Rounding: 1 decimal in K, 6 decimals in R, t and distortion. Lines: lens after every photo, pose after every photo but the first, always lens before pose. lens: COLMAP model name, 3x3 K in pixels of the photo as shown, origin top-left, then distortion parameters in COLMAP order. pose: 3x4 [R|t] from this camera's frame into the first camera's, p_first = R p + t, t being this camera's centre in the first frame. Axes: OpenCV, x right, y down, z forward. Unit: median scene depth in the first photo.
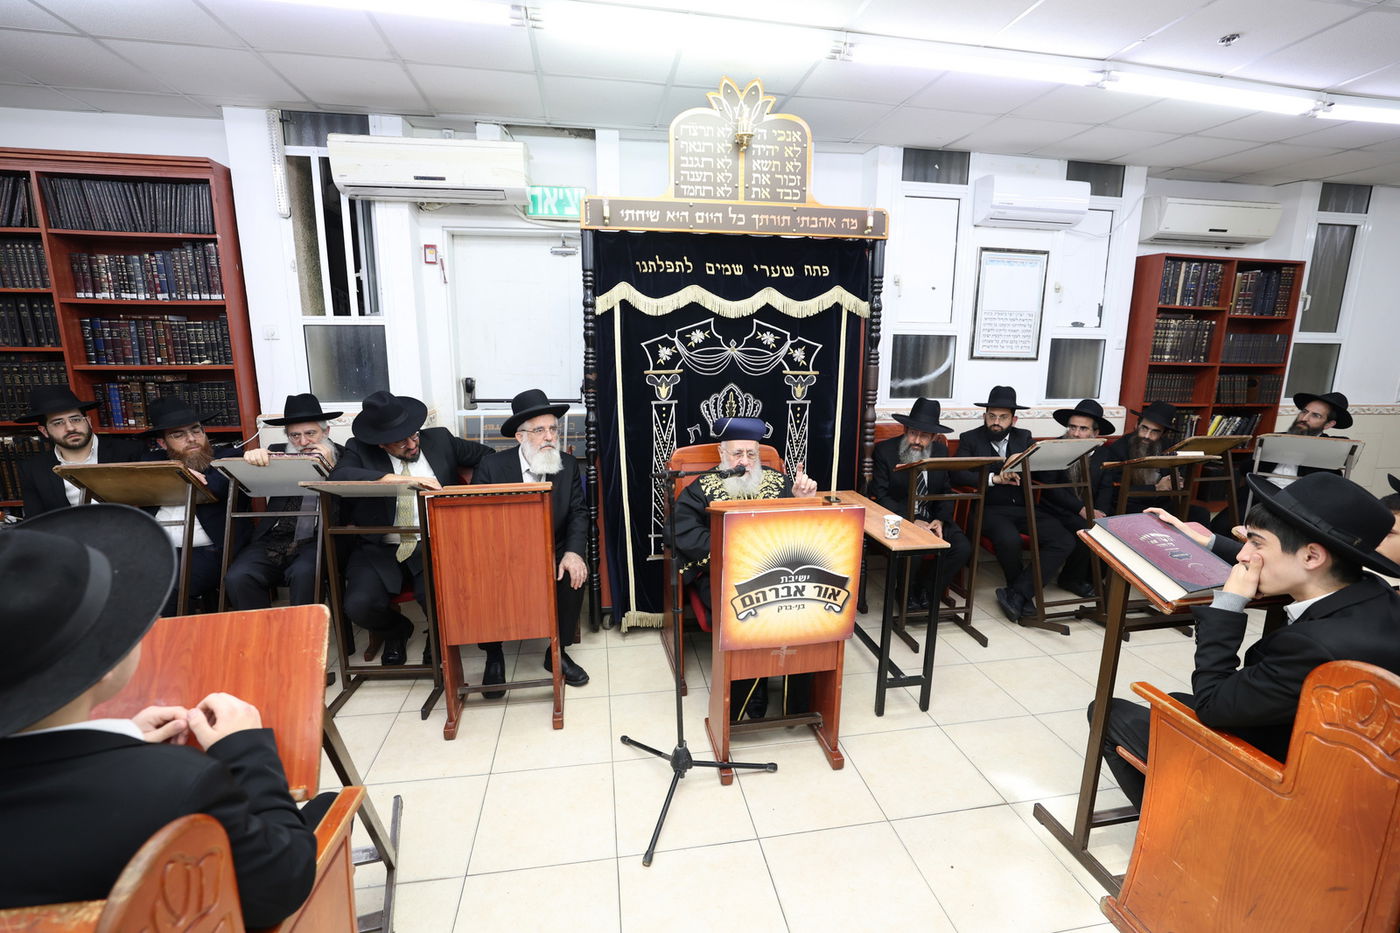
lens RADIAL K [[612.5, 0, 695.4], [0, 612.5, 459.1], [0, 0, 1]] dist [-0.047619, 0.019113]
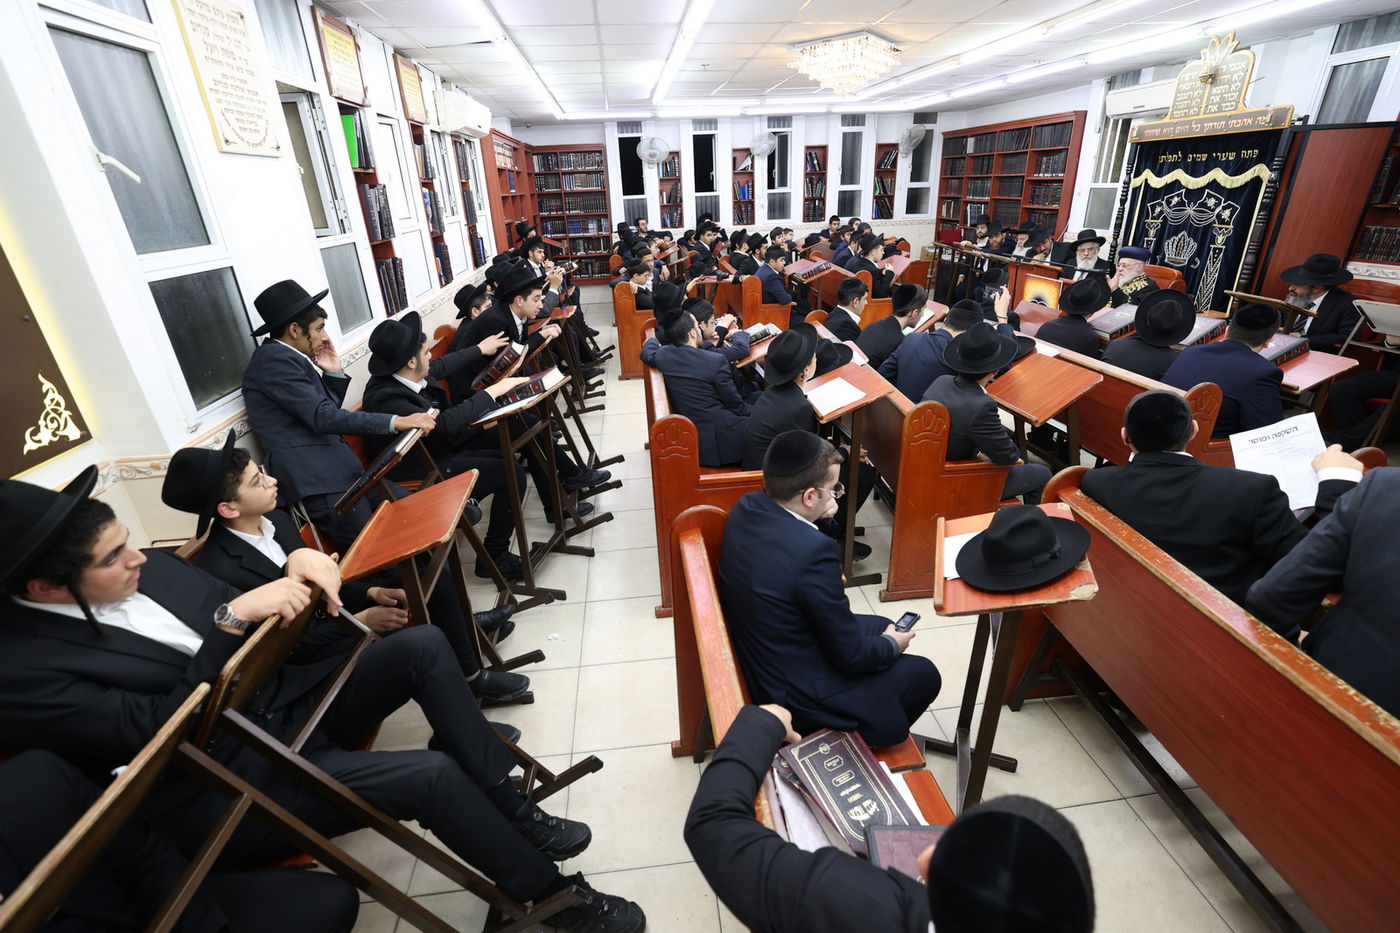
lens RADIAL K [[612.5, 0, 695.4], [0, 612.5, 459.1], [0, 0, 1]] dist [-0.047619, 0.019113]
pose [[-0.071718, 0.406928, -0.910641, 1.874569], [-0.134837, 0.900655, 0.413085, -0.054679], [0.988269, 0.152414, -0.009724, -0.201851]]
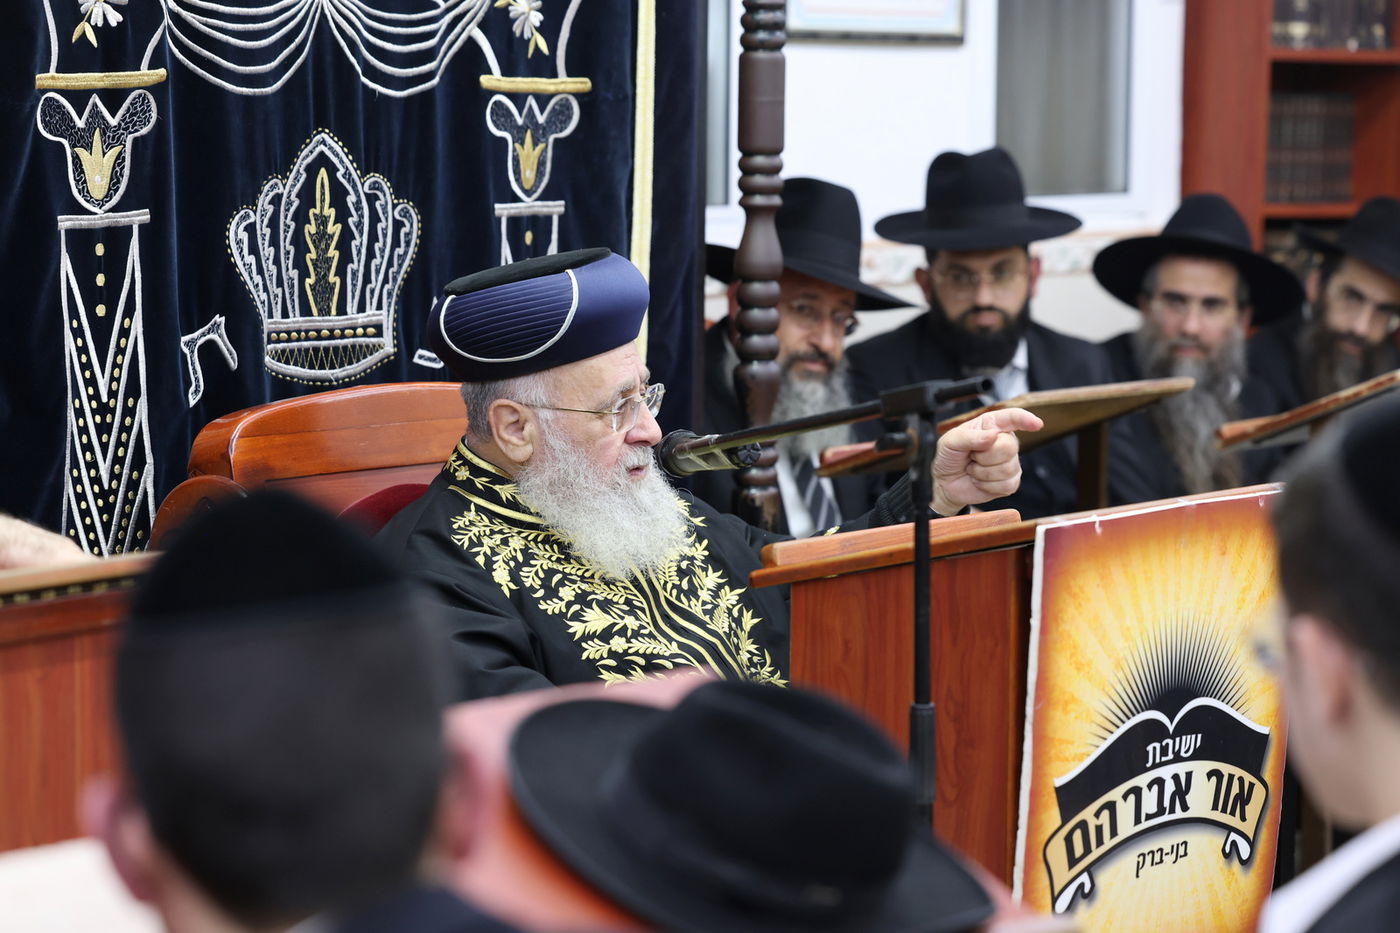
lens RADIAL K [[3984.0, 0, 700.0], [0, 3984.0, 466.5], [0, 0, 1]] dist [0.019519, 2.878203]
pose [[0.750099, -0.067282, 0.657894, -0.817464], [0.115747, 0.992812, -0.030436, 0.061255], [-0.651117, 0.098979, 0.752495, -0.195954]]
